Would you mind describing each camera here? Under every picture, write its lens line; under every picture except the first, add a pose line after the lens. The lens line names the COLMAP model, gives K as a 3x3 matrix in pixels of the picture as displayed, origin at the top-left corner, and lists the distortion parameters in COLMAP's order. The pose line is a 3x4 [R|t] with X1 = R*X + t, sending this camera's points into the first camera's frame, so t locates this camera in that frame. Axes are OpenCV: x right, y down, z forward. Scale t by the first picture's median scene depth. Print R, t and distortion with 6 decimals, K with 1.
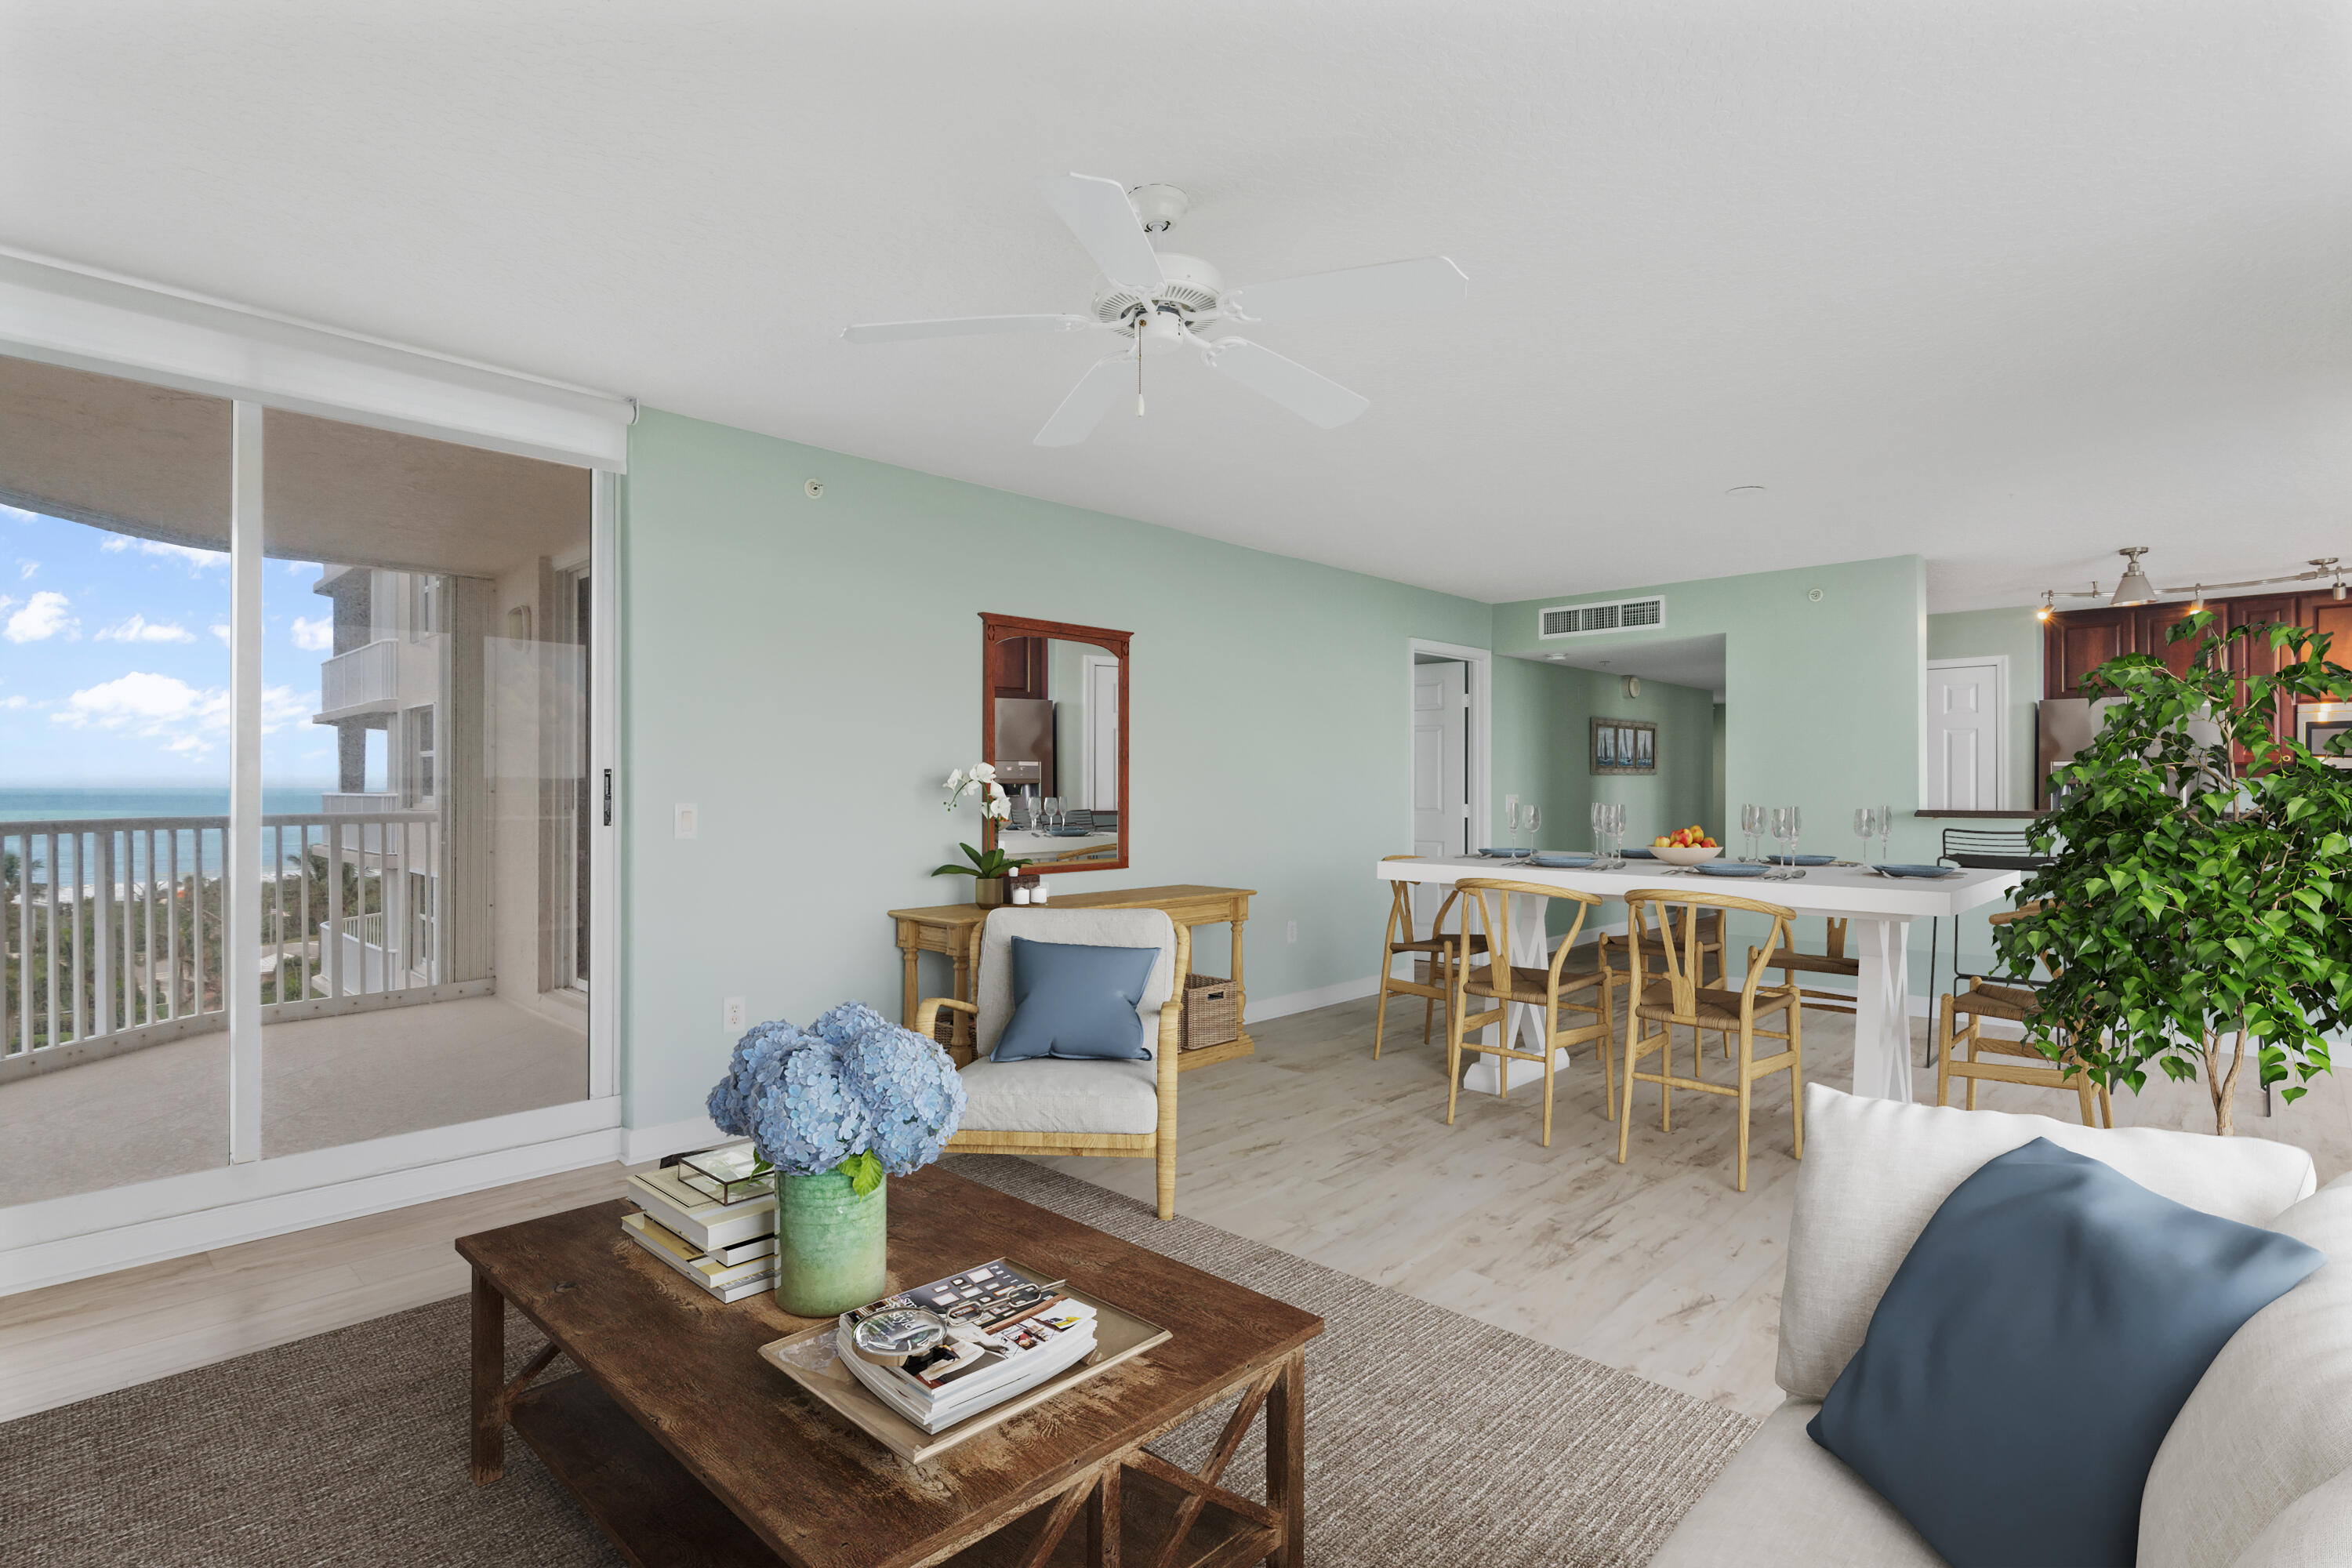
lens RADIAL K [[1128.6, 0, 1184.9], [0, 1128.6, 792.9], [0, 0, 1]] dist [0.002444, -0.000116]
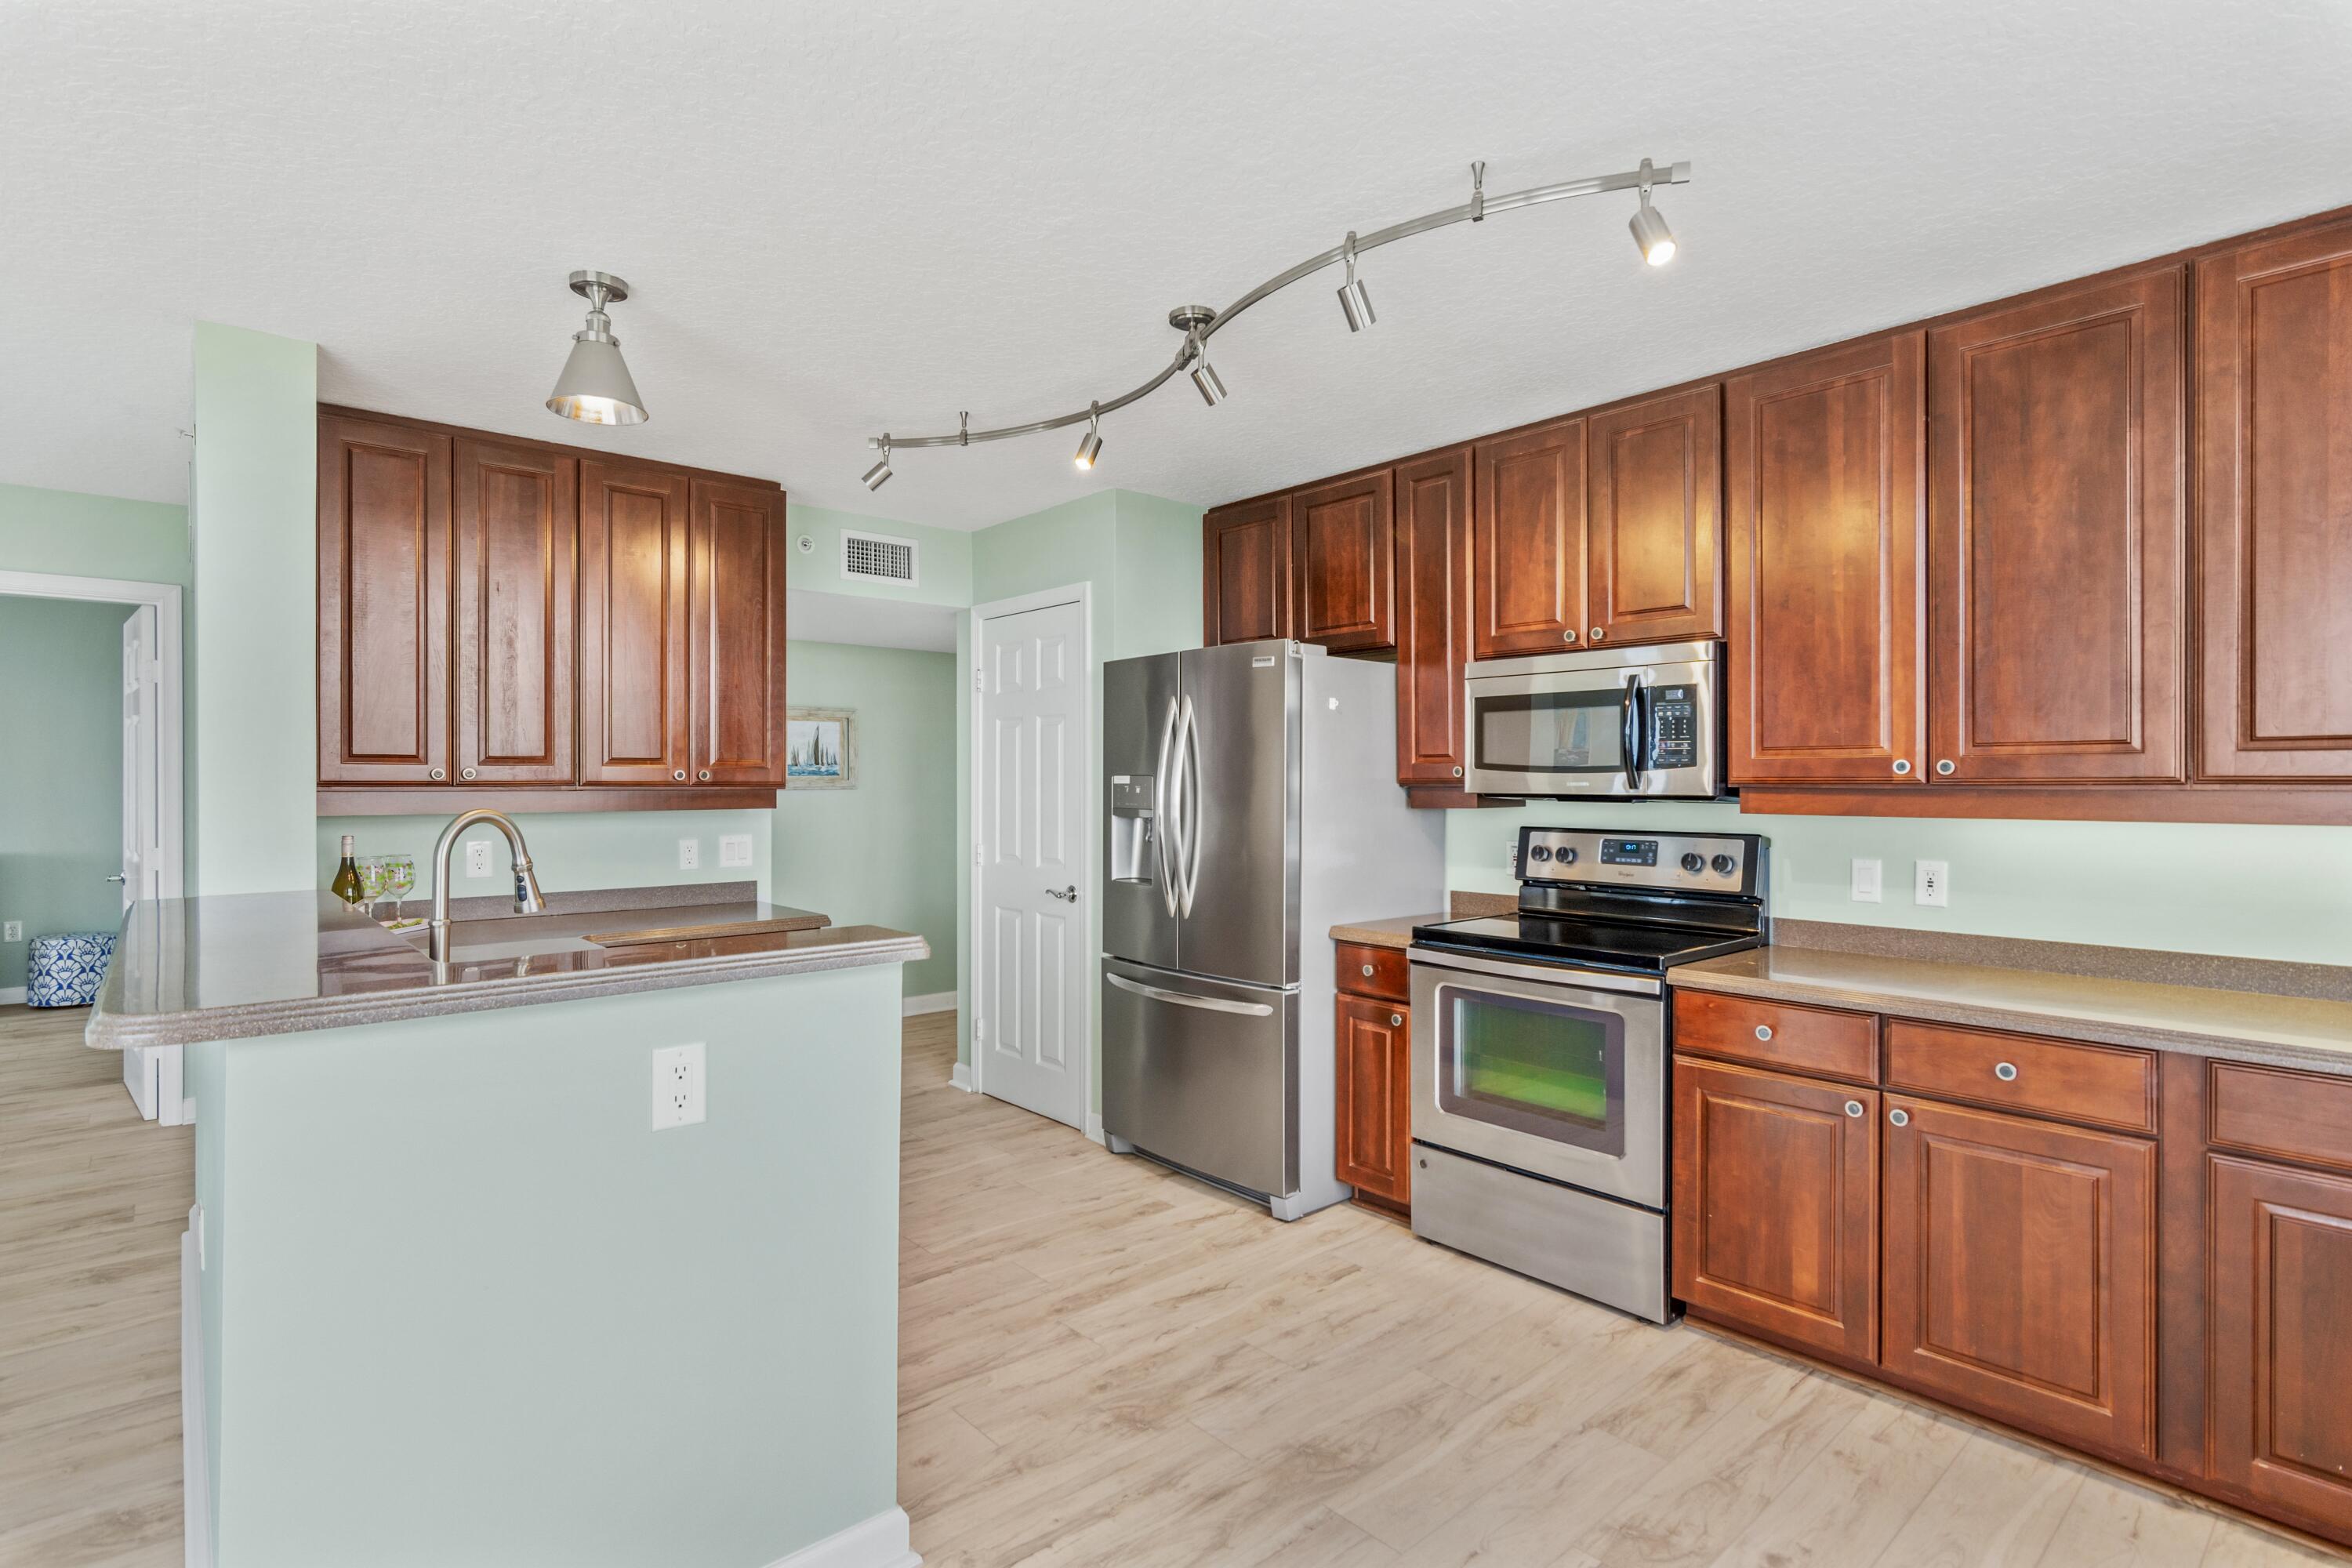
lens RADIAL K [[1143.0, 0, 1211.0], [0, 1143.0, 788.1], [0, 0, 1]] dist [-0.000060, -0.000056]
pose [[0.995875, 0.000552, -0.090734, 0.871130], [0.000168, 0.999969, 0.007930, -0.026743], [0.090736, -0.007912, 0.995844, 0.473024]]
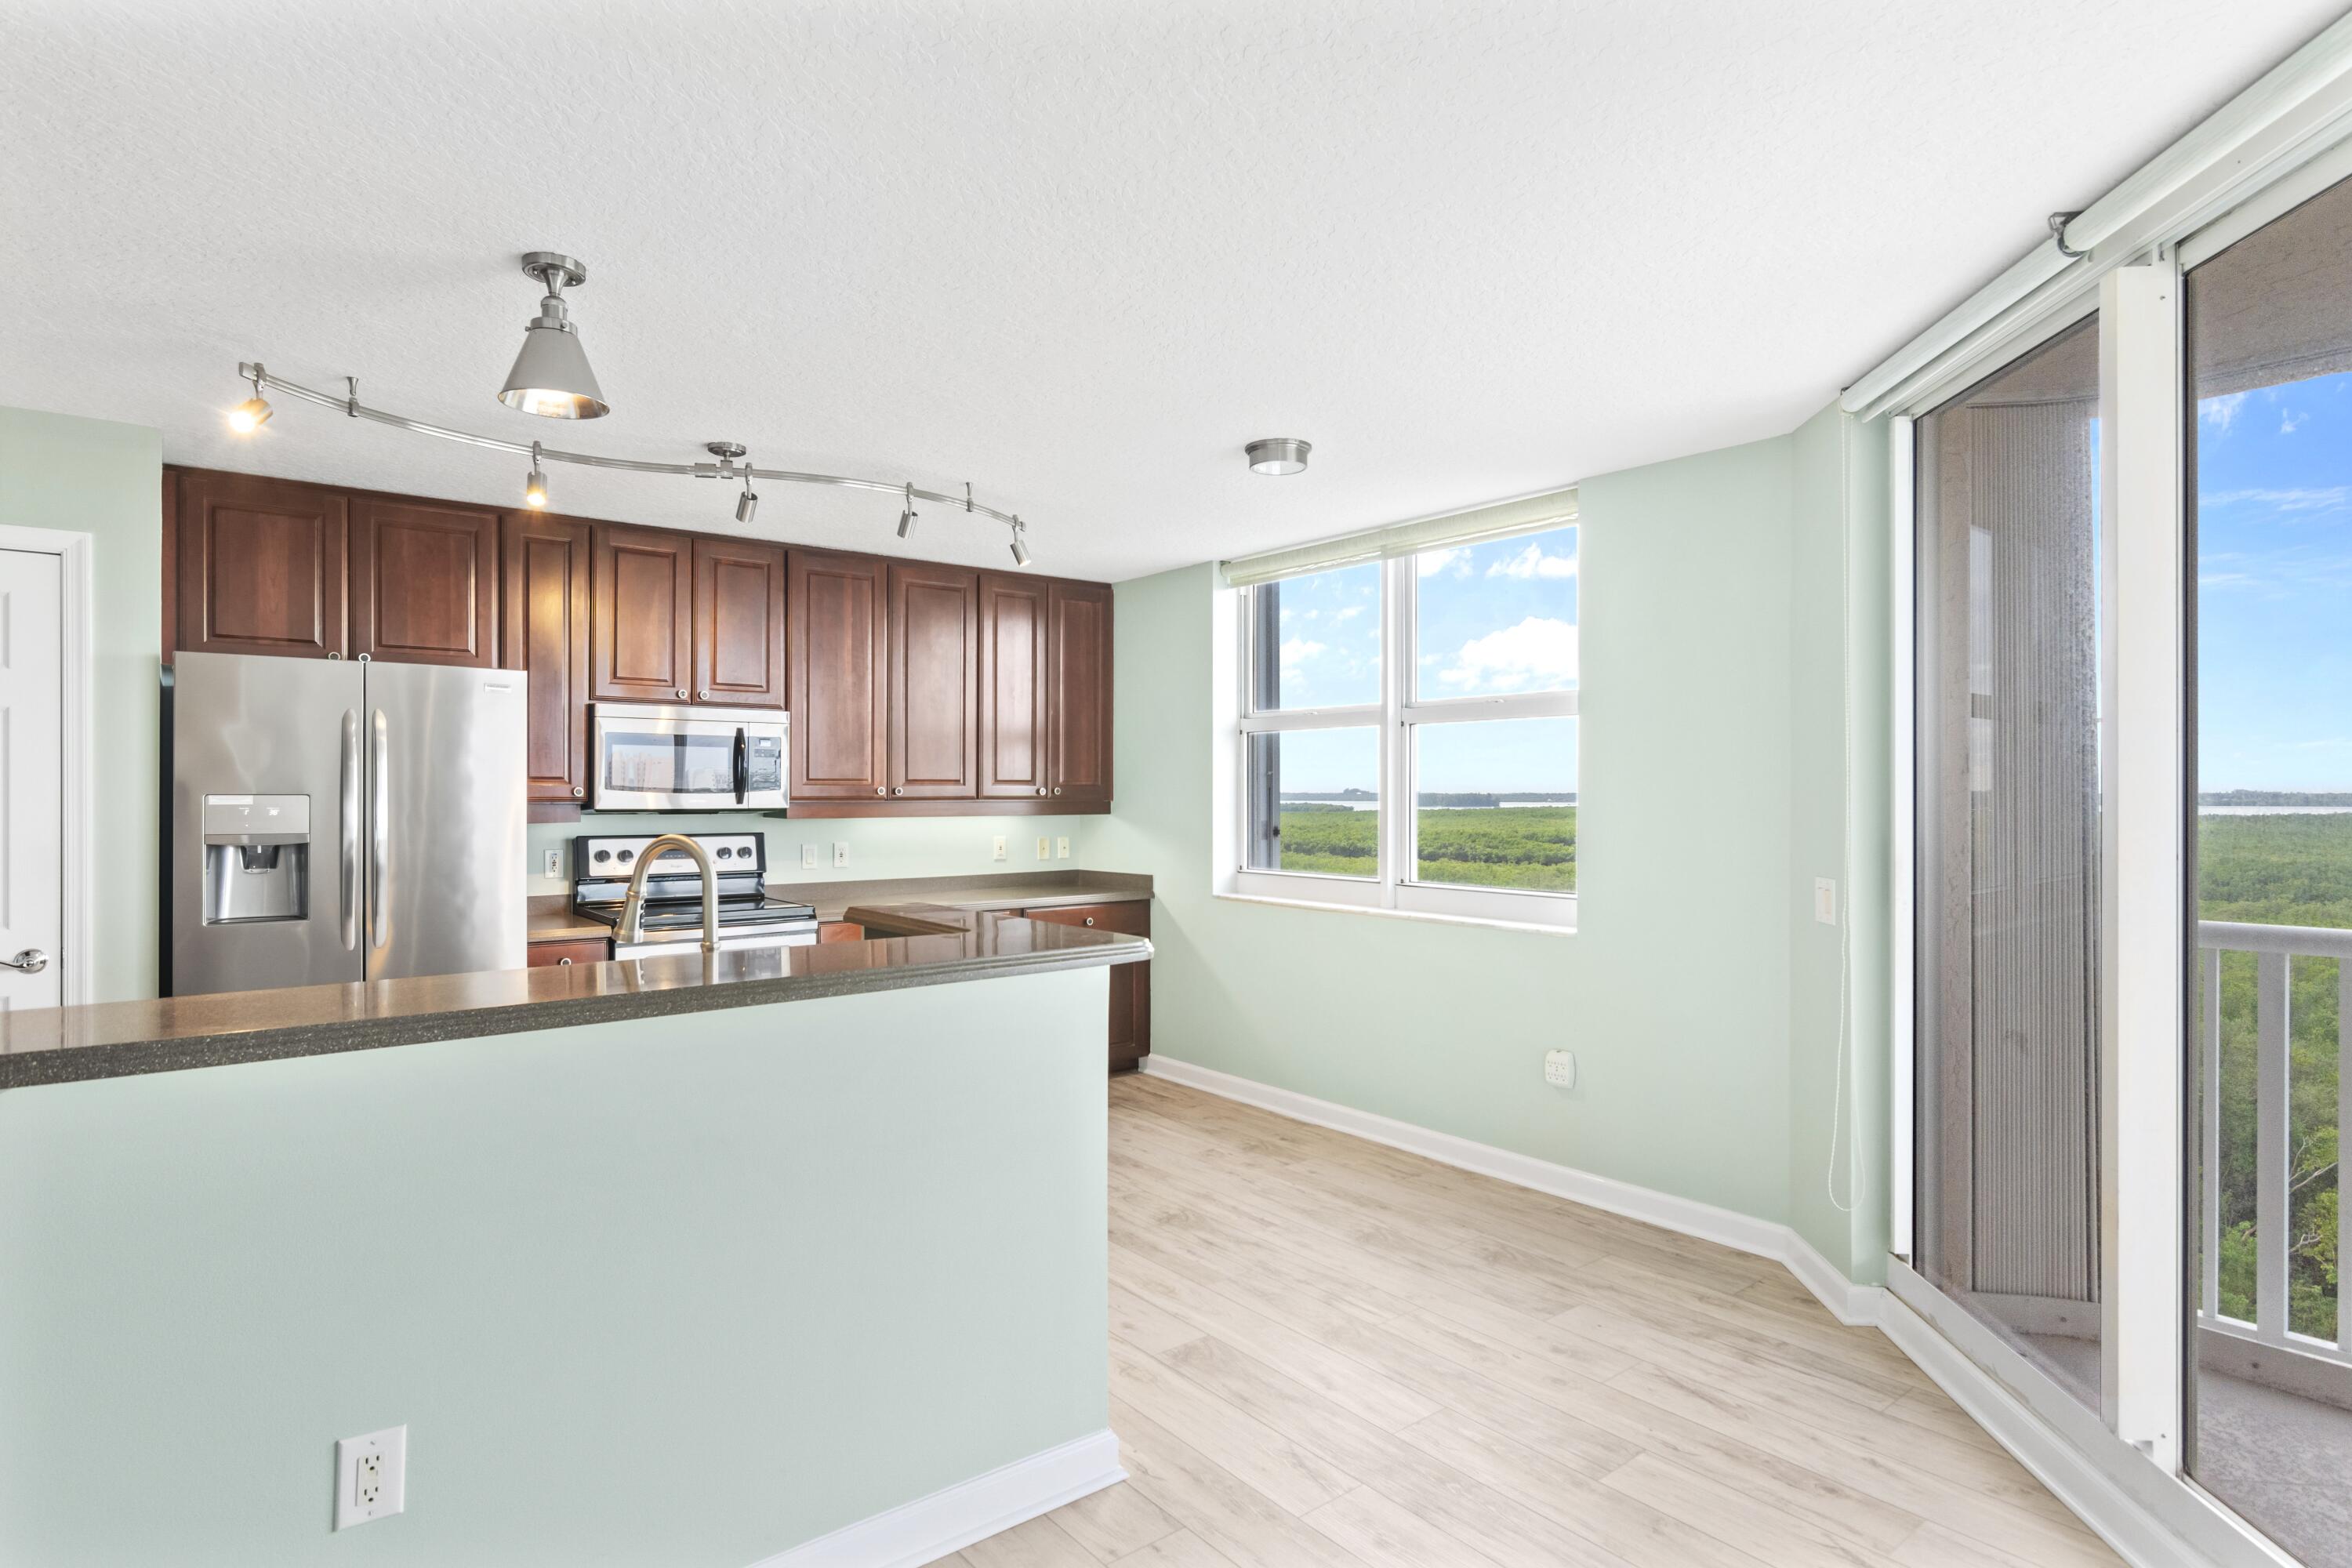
lens RADIAL K [[1256.3, 0, 1145.6], [0, 1256.3, 789.5], [0, 0, 1]] dist [-0.000143, -0.000385]
pose [[0.150400, 0.001133, 0.988625, 0.352474], [-0.001678, 0.999998, -0.000891, -0.030735], [-0.988624, -0.001525, 0.150402, 0.580770]]
